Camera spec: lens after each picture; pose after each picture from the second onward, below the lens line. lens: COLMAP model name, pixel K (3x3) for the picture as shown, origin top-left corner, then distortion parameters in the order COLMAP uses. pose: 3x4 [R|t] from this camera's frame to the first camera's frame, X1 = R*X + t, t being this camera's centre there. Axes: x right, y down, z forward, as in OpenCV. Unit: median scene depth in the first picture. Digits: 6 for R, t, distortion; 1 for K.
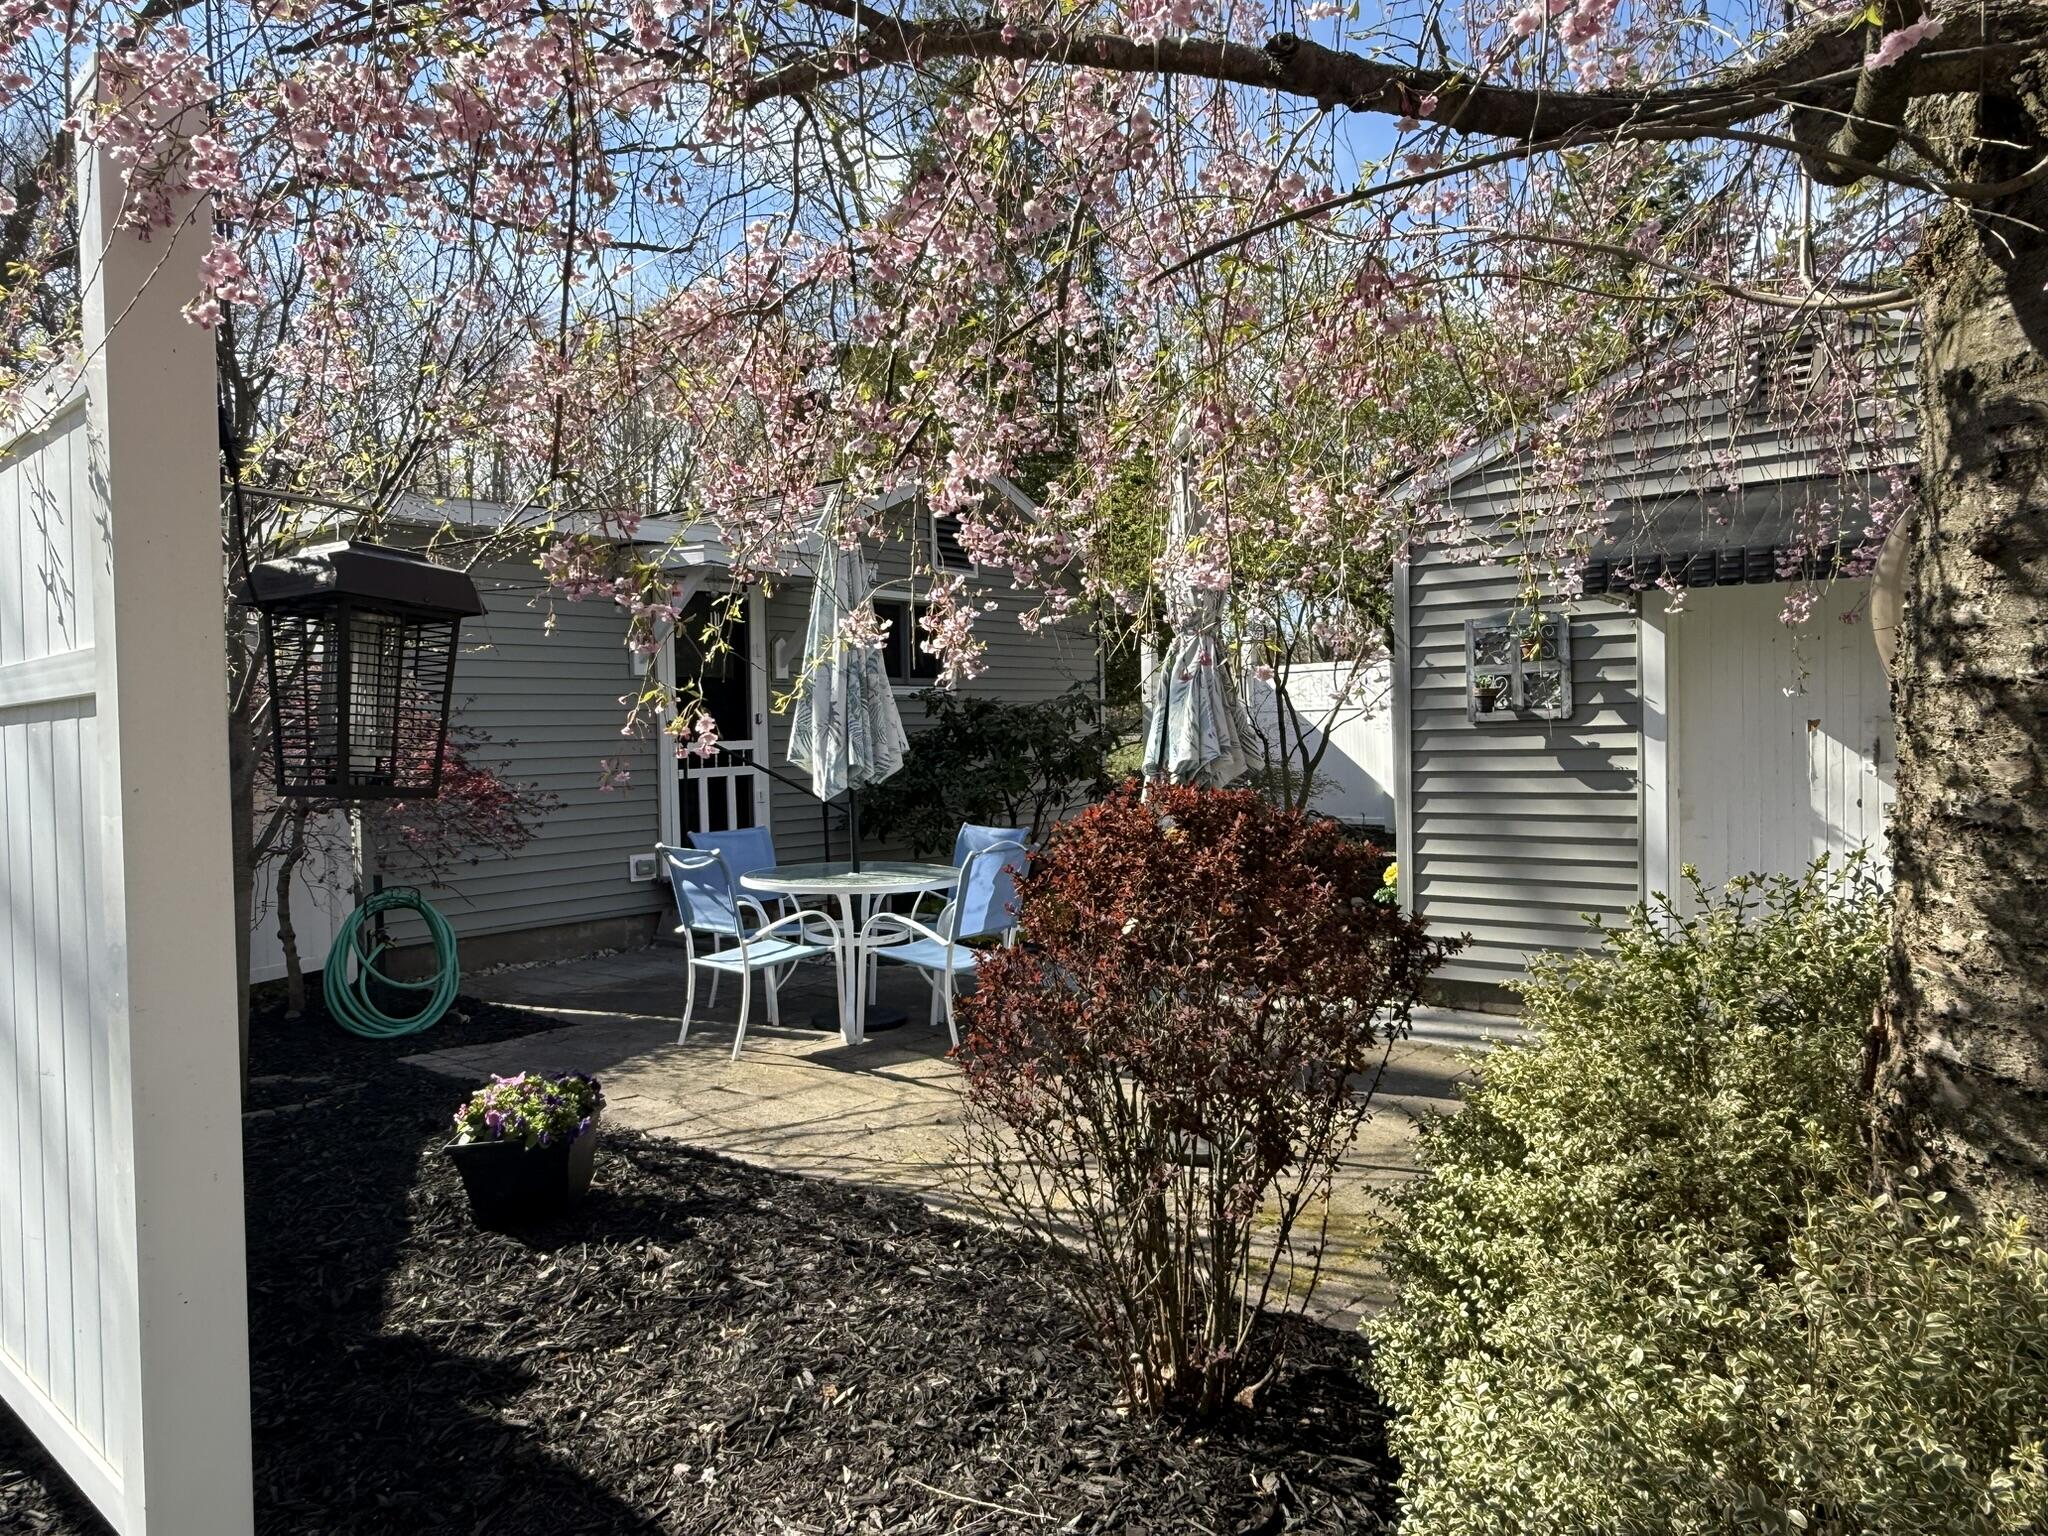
lens RADIAL K [[1388.1, 0, 1021.5], [0, 1388.1, 756.3], [0, 0, 1]] dist [0.005611, 0.004160]
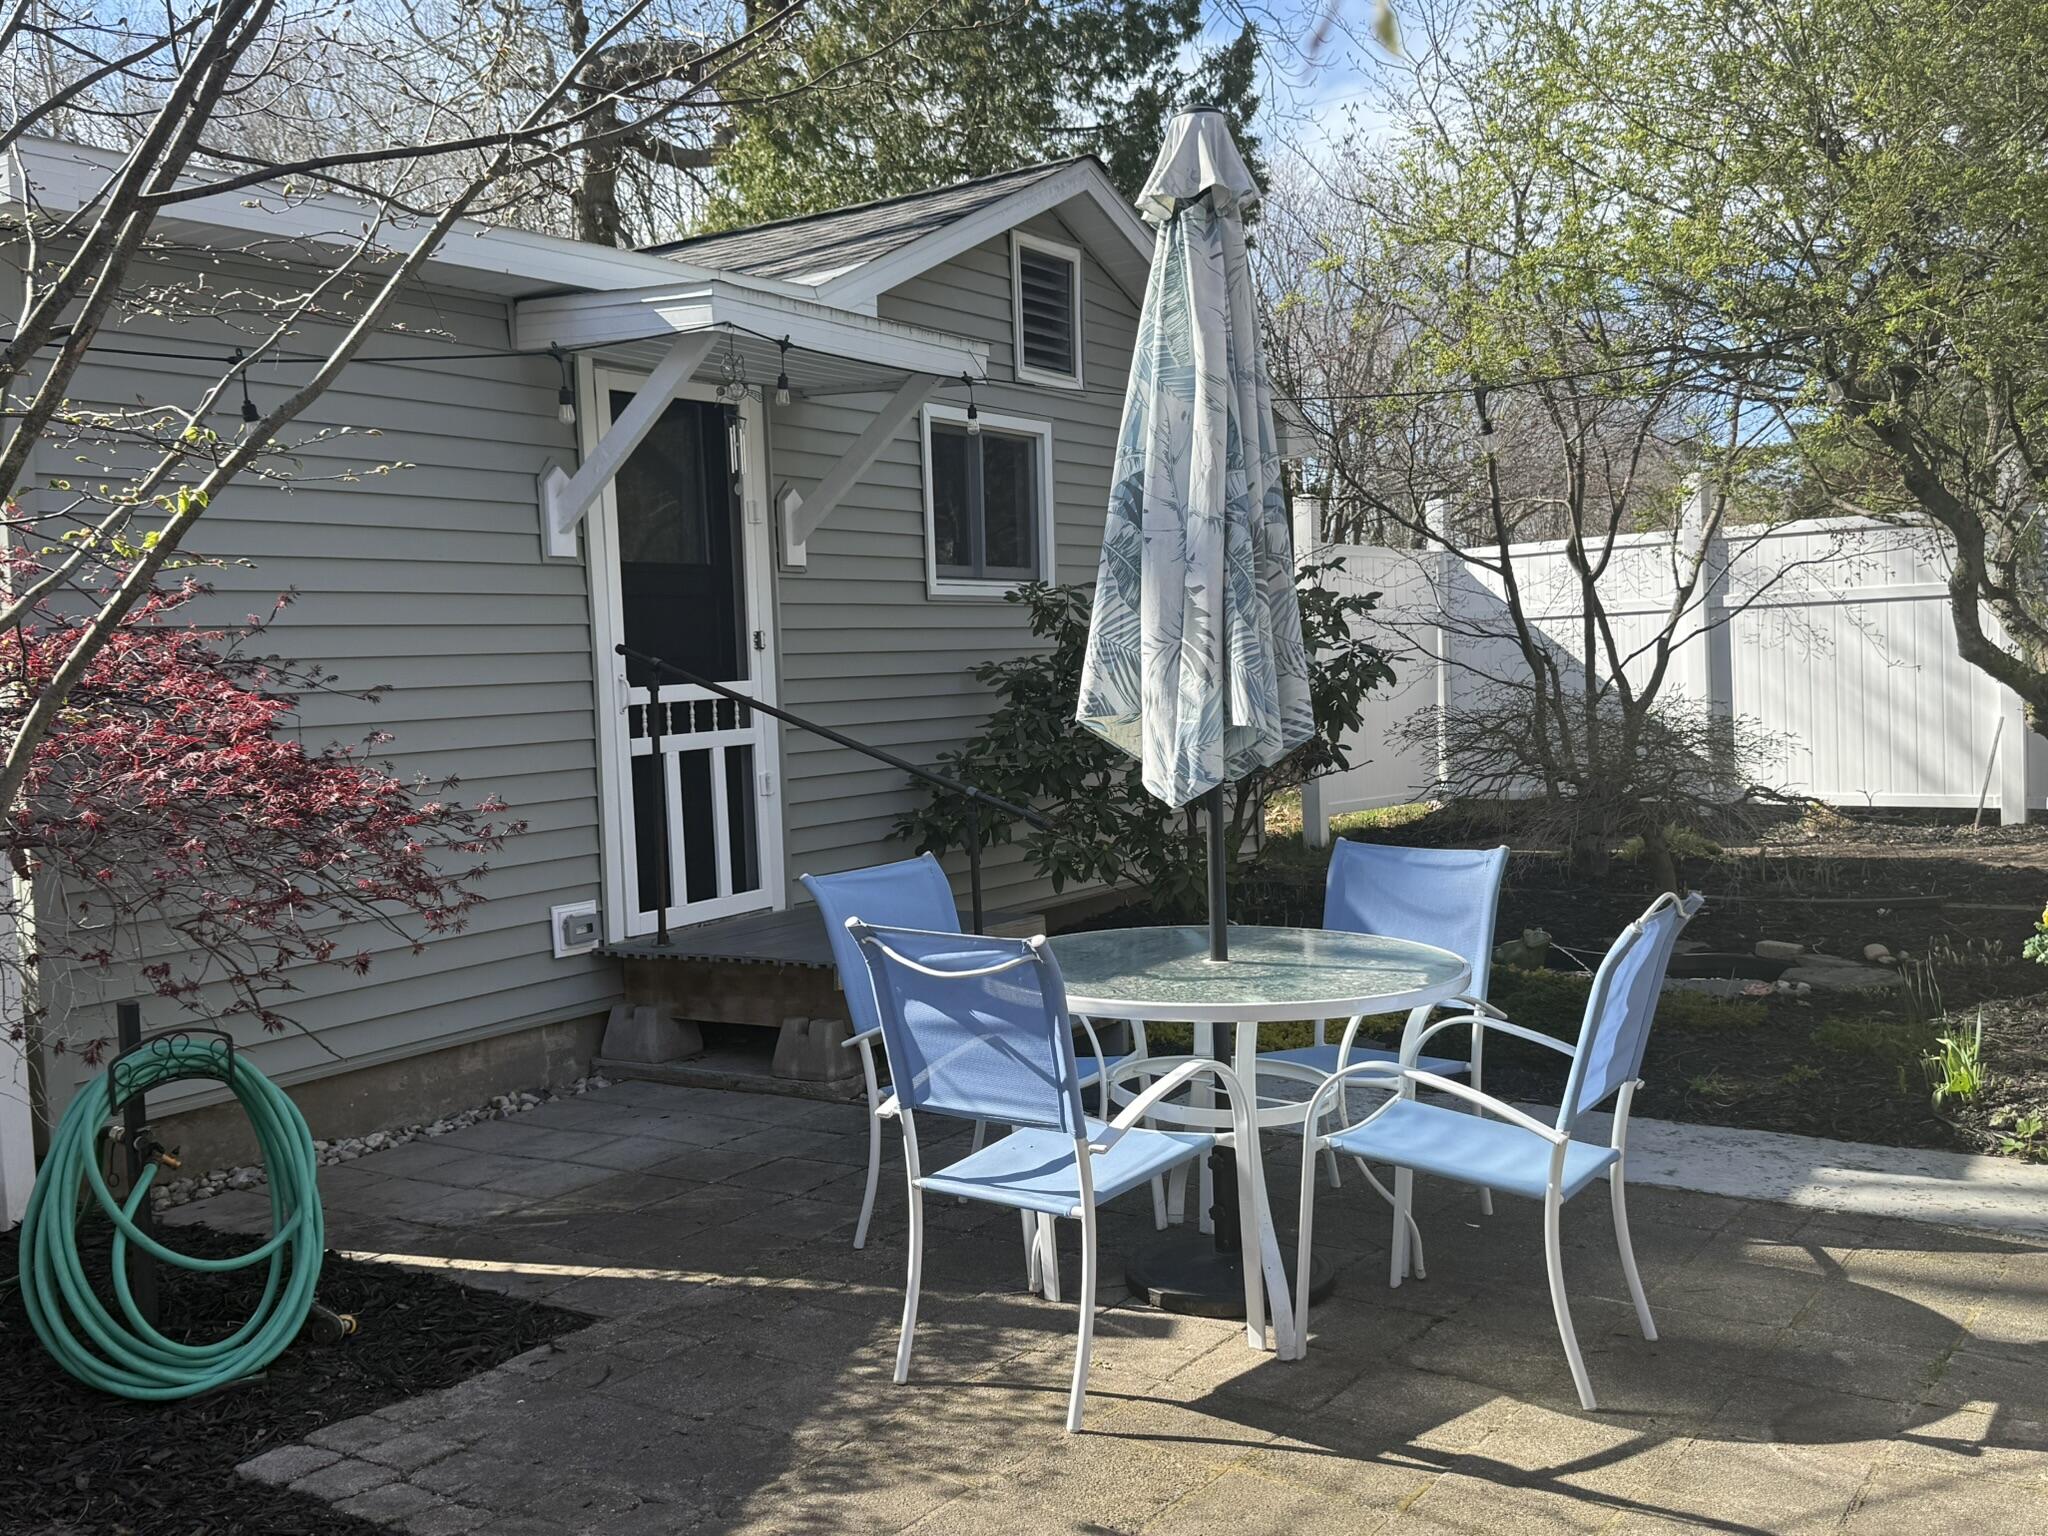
lens RADIAL K [[1927.1, 0, 1024.0], [0, 1927.1, 768.0], [0, 0, 1]] dist [0.175178, -0.346292]
pose [[0.994828, -0.022059, 0.099147, -0.245786], [0.018548, 0.999173, 0.036195, -0.004009], [-0.099864, -0.034168, 0.994414, 0.368527]]
